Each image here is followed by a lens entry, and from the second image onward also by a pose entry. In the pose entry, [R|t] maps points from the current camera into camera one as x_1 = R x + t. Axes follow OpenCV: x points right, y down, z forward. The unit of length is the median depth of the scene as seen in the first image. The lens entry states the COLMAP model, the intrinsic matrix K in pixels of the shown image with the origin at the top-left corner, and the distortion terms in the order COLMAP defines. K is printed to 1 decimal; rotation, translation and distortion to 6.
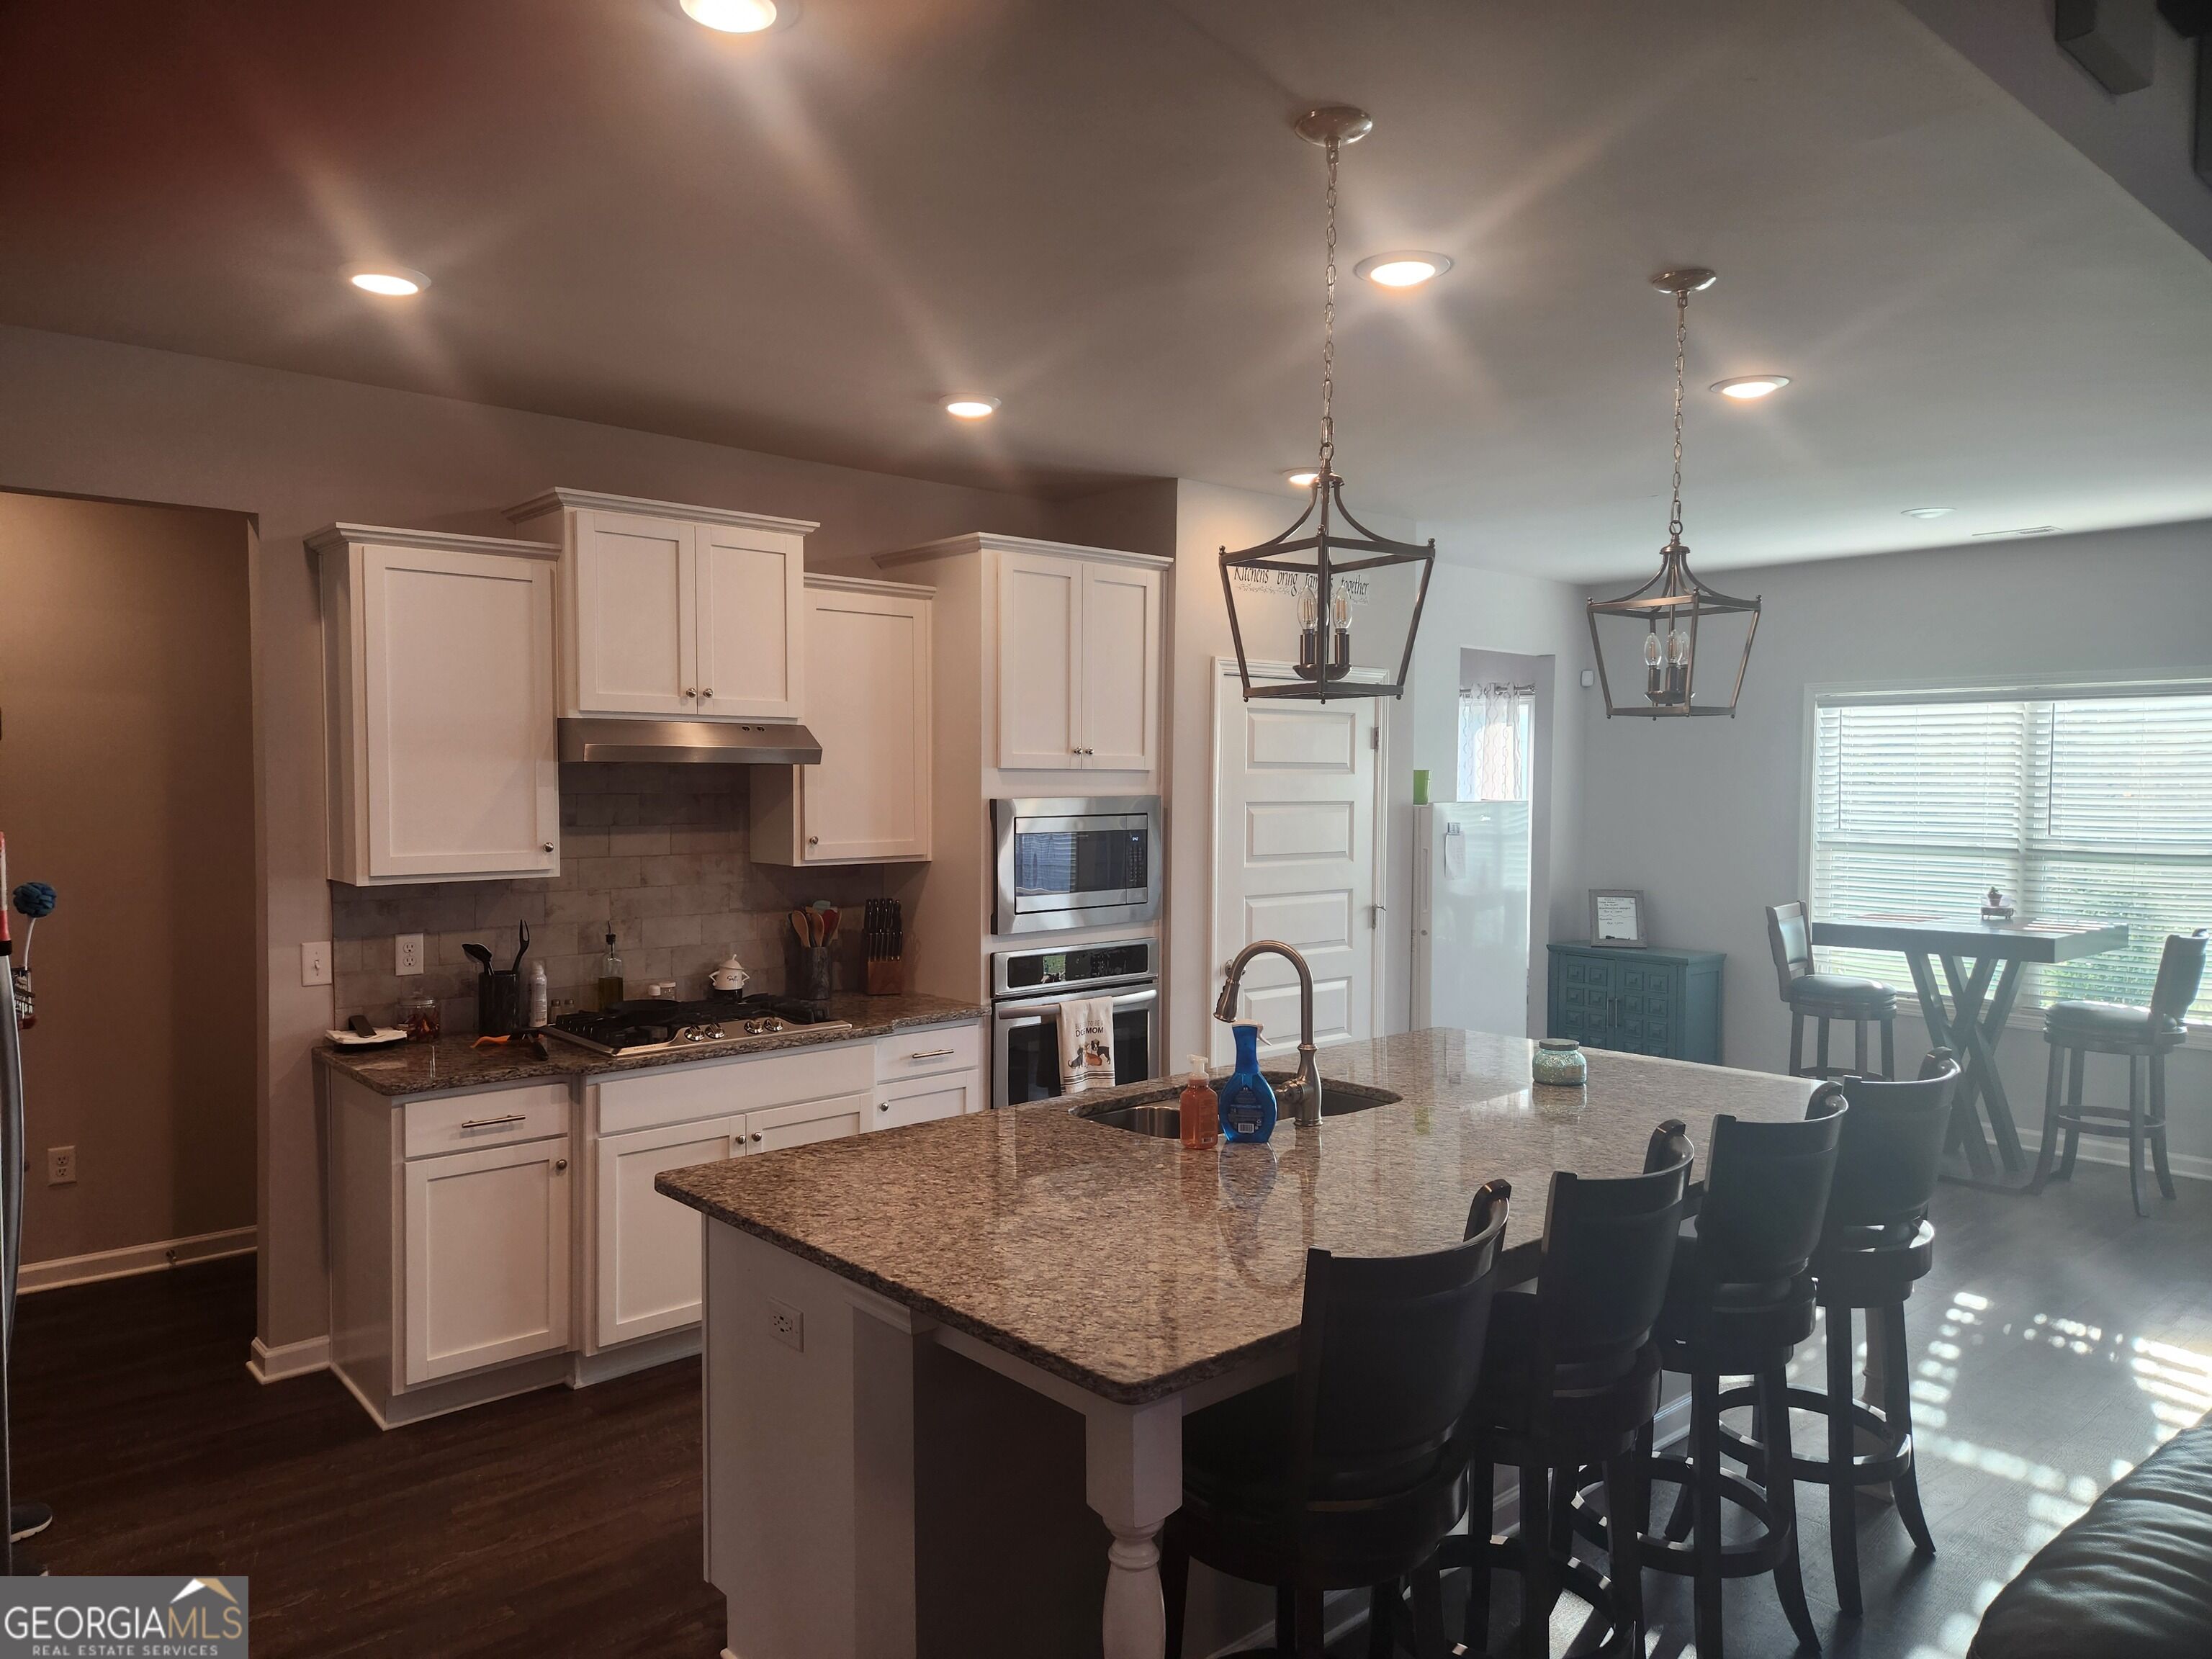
lens RADIAL K [[1505.7, 0, 1106.0], [0, 1505.7, 829.5], [0, 0, 1]] dist [0.065497, -0.037443]
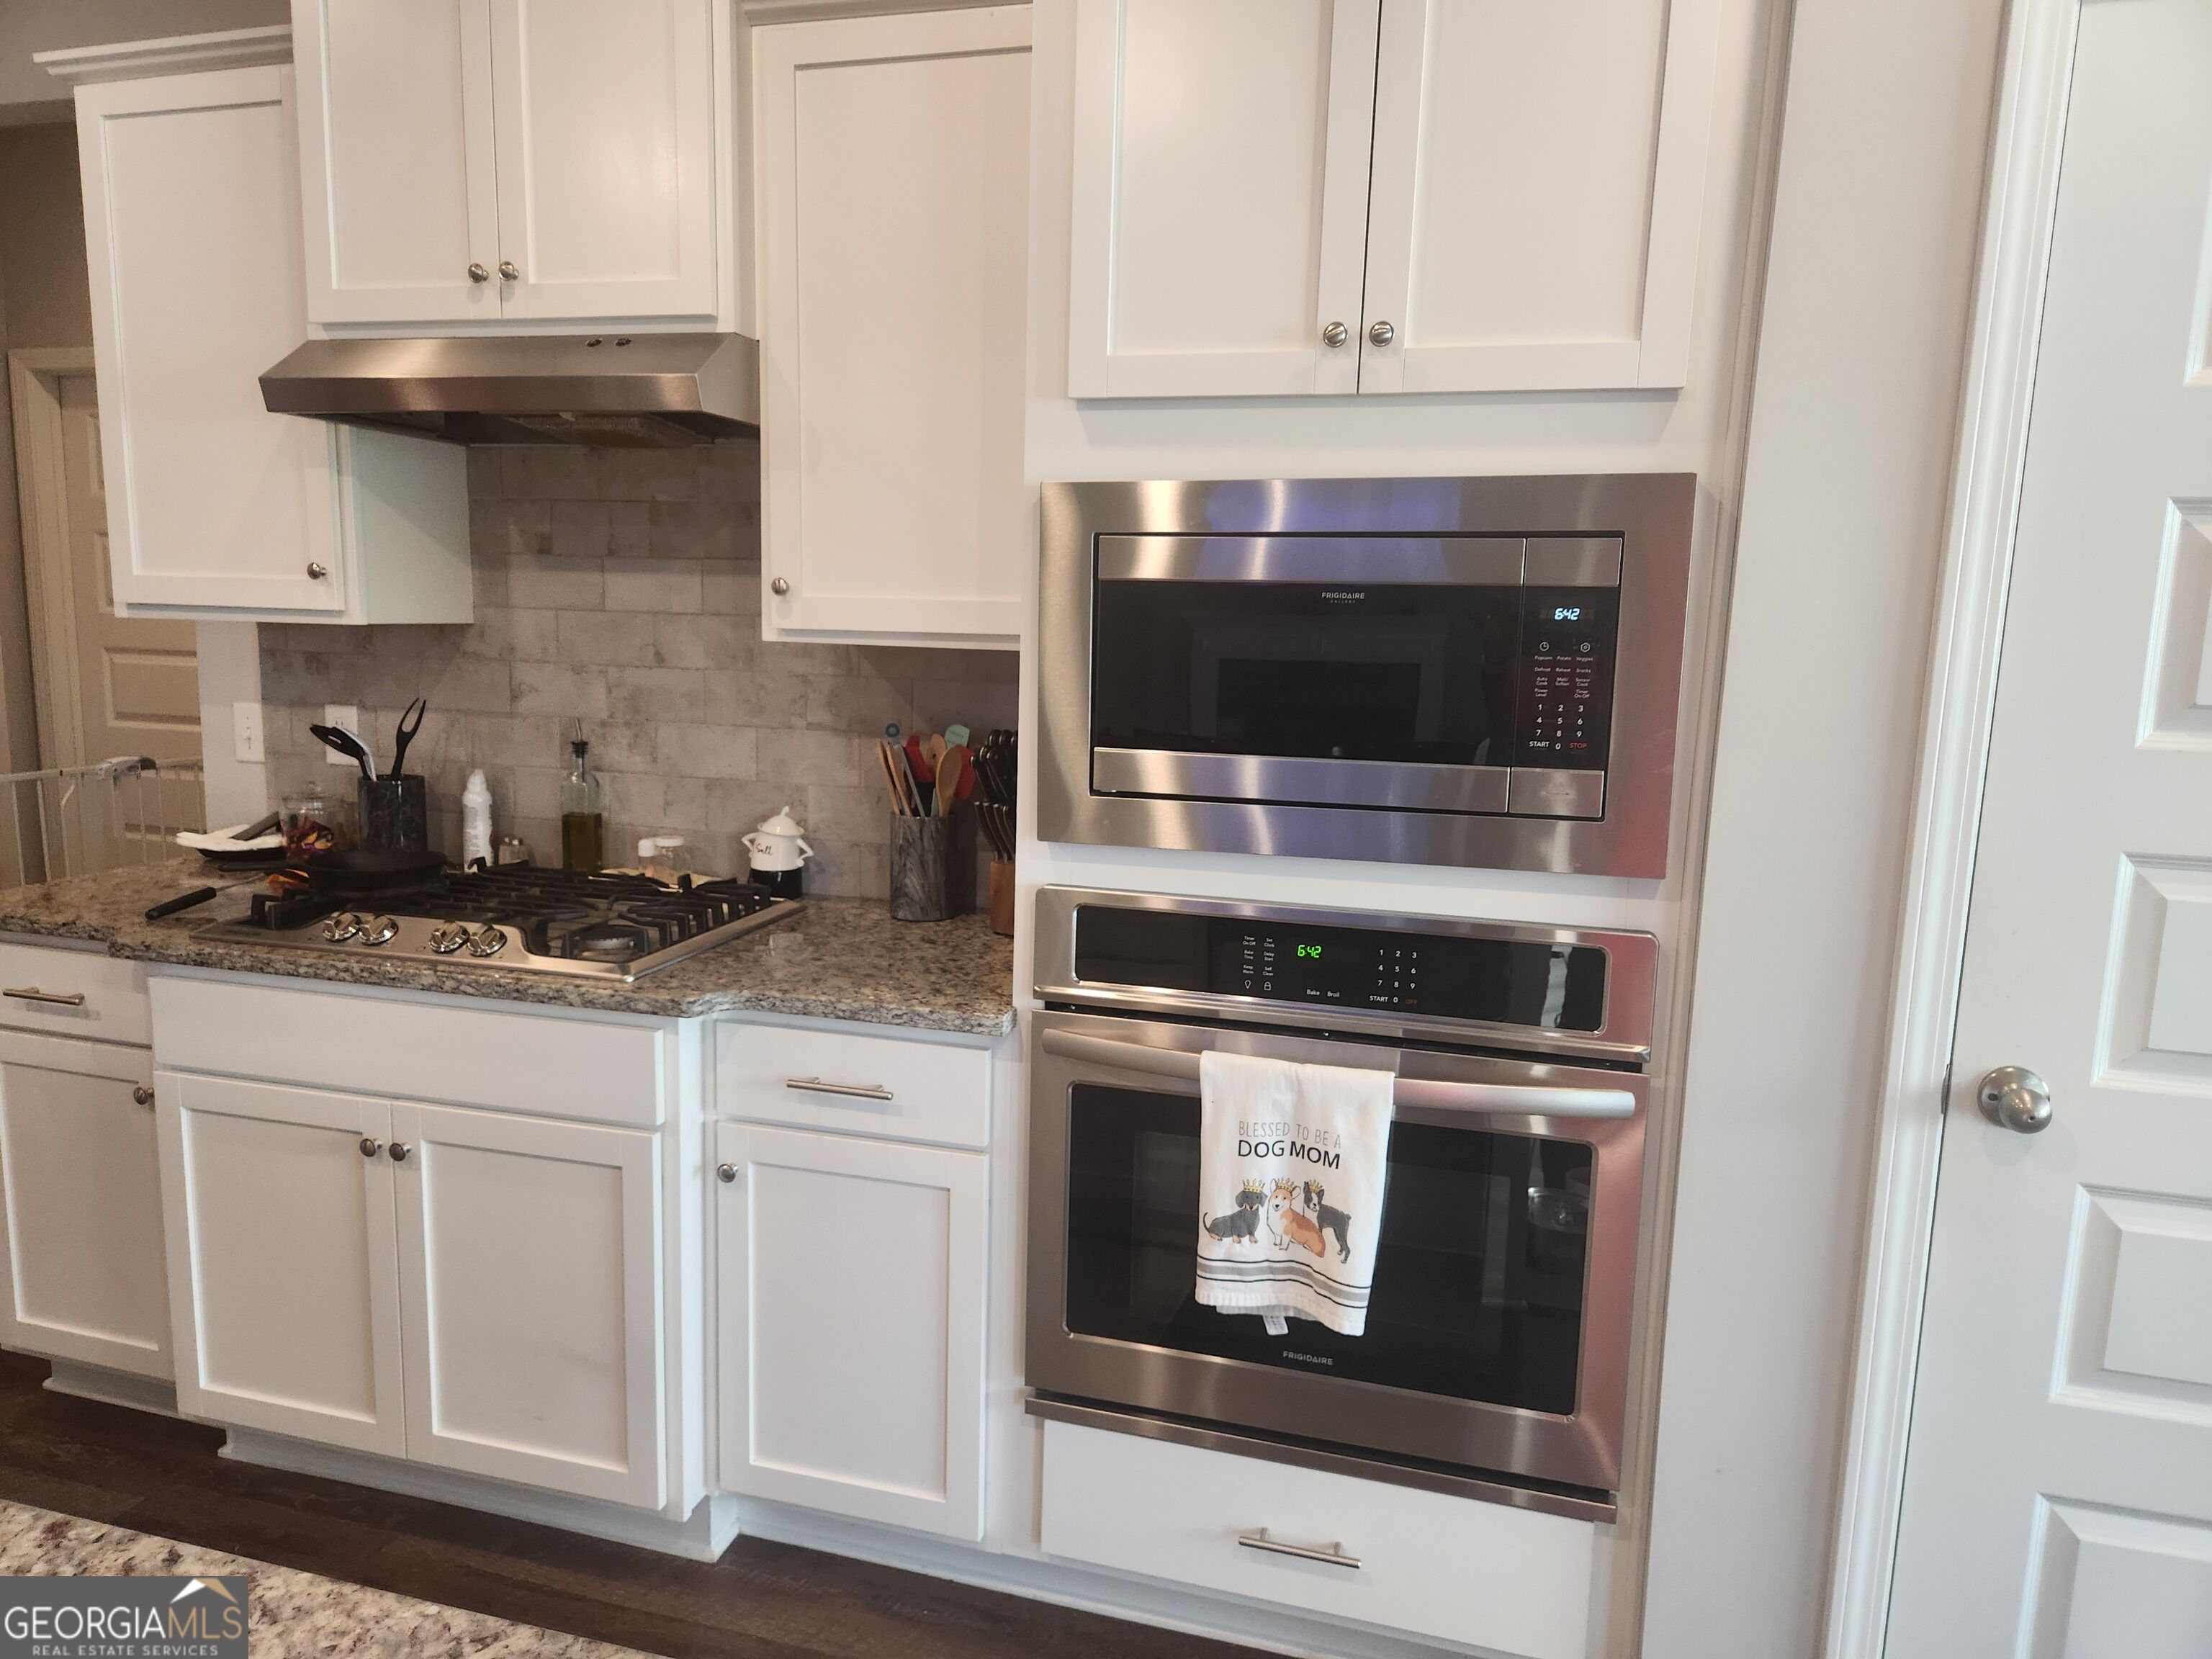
lens RADIAL K [[1505.7, 0, 1106.0], [0, 1505.7, 829.5], [0, 0, 1]] dist [0.065497, -0.037443]
pose [[0.511991, 0.133016, -0.848629, 0.266212], [-0.051892, 0.990923, 0.124013, 0.018061], [0.857422, -0.019457, 0.514246, 0.813587]]
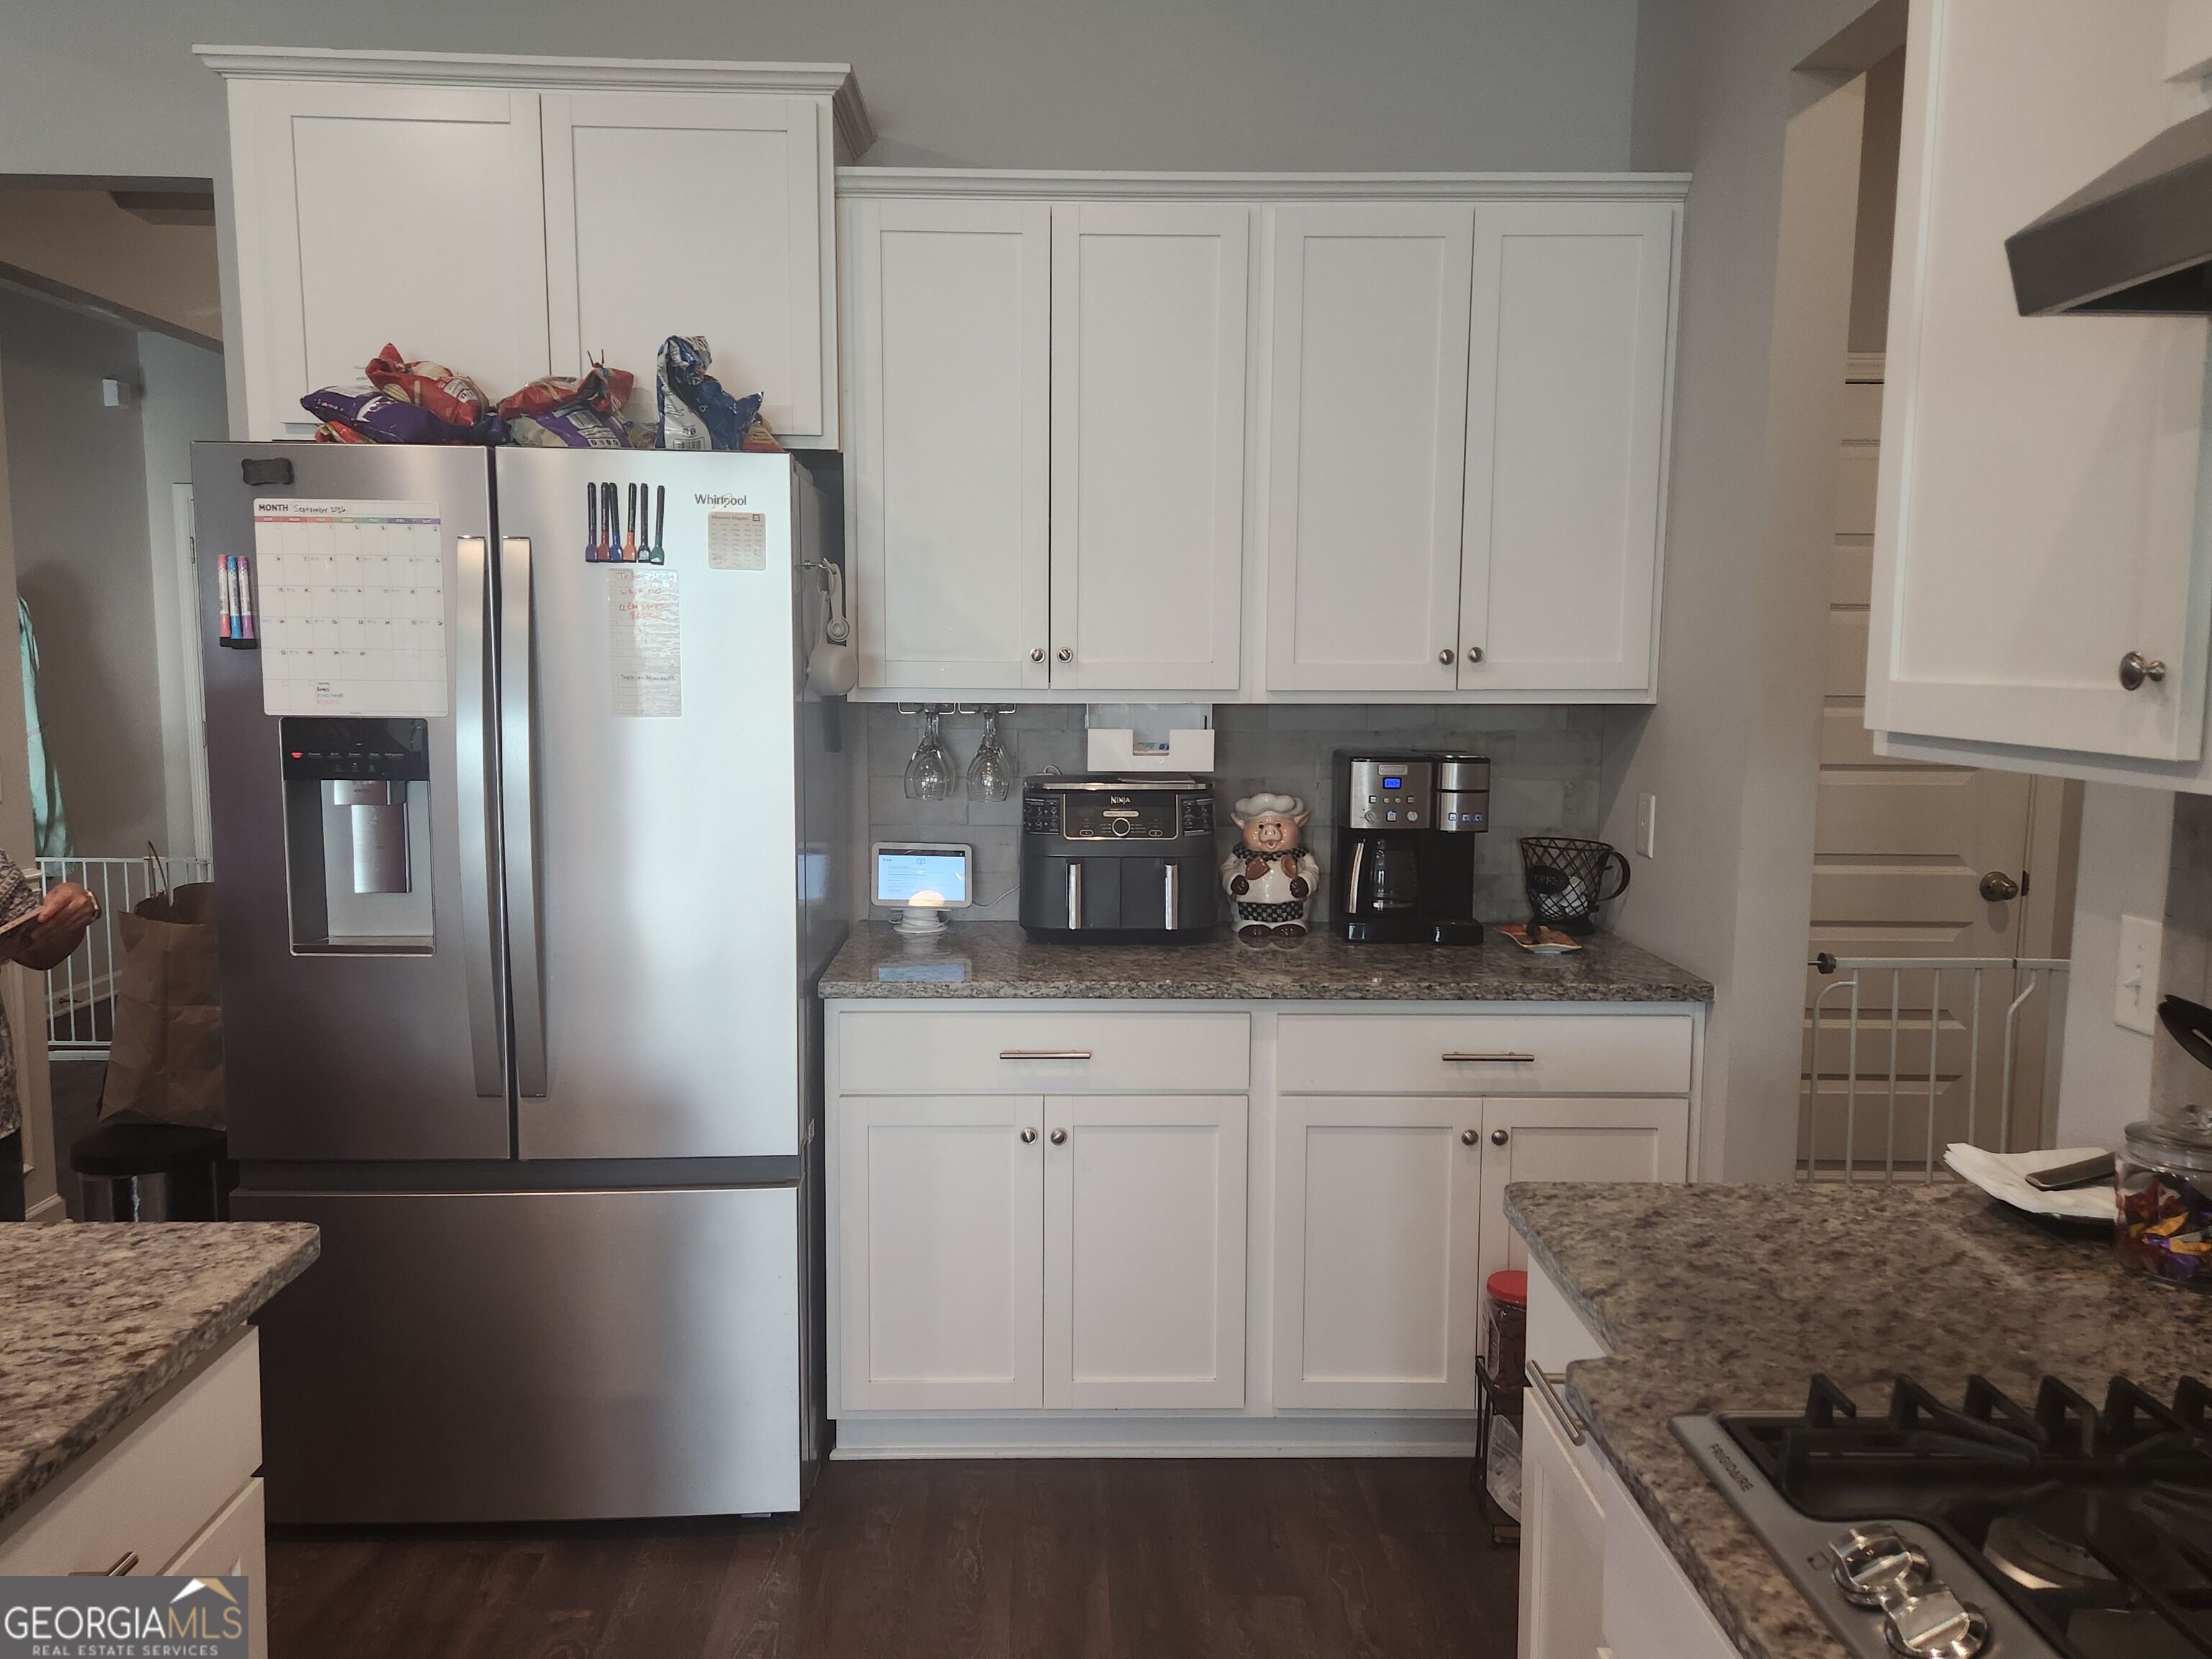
lens RADIAL K [[1698.5, 0, 1106.0], [0, 1698.5, 829.5], [0, 0, 1]] dist [0.059558, -0.002559]
pose [[-0.650648, 0.067180, -0.756402, -0.022294], [-0.041003, 0.991518, 0.123332, 0.007636], [0.758272, 0.111260, -0.642375, 0.901108]]
